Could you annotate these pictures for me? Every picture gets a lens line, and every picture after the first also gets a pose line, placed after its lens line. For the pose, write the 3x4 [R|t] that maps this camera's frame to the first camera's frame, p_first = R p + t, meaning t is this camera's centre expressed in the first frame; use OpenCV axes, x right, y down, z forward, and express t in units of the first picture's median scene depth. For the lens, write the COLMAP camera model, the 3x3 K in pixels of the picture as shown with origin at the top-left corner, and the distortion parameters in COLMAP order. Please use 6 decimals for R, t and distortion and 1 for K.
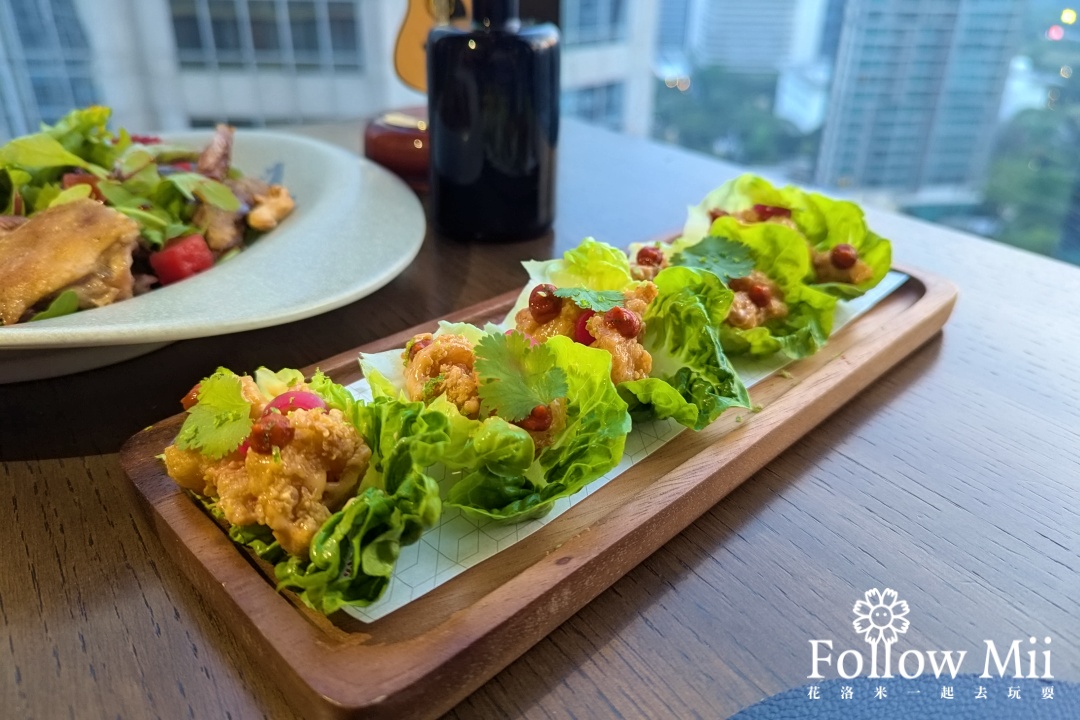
lens RADIAL K [[781.7, 0, 549.5], [0, 781.7, 321.6], [0, 0, 1]] dist [-0.015424, 0.005139]
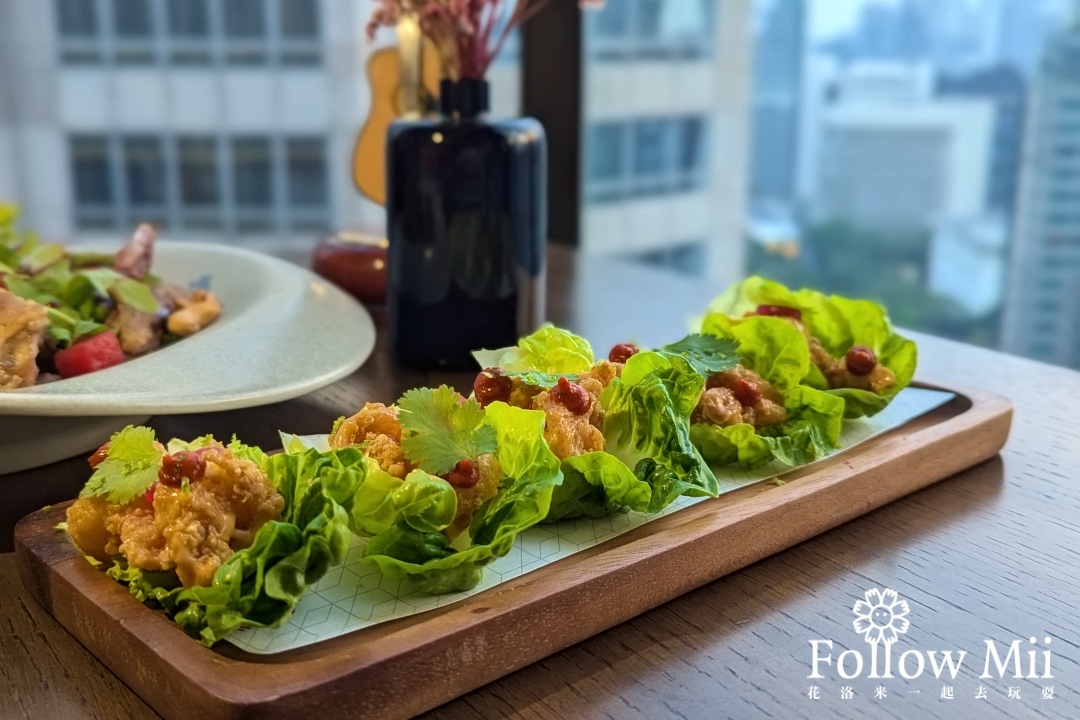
lens RADIAL K [[1165.4, 0, 541.7], [0, 1165.4, 360.2], [0, 0, 1]] dist [-0.006594, 0.000000]
pose [[0.998919, 0.001673, -0.046447, 0.123422], [-0.010952, 0.979681, -0.200263, 0.230872], [0.045168, 0.200555, 0.978641, -0.333038]]
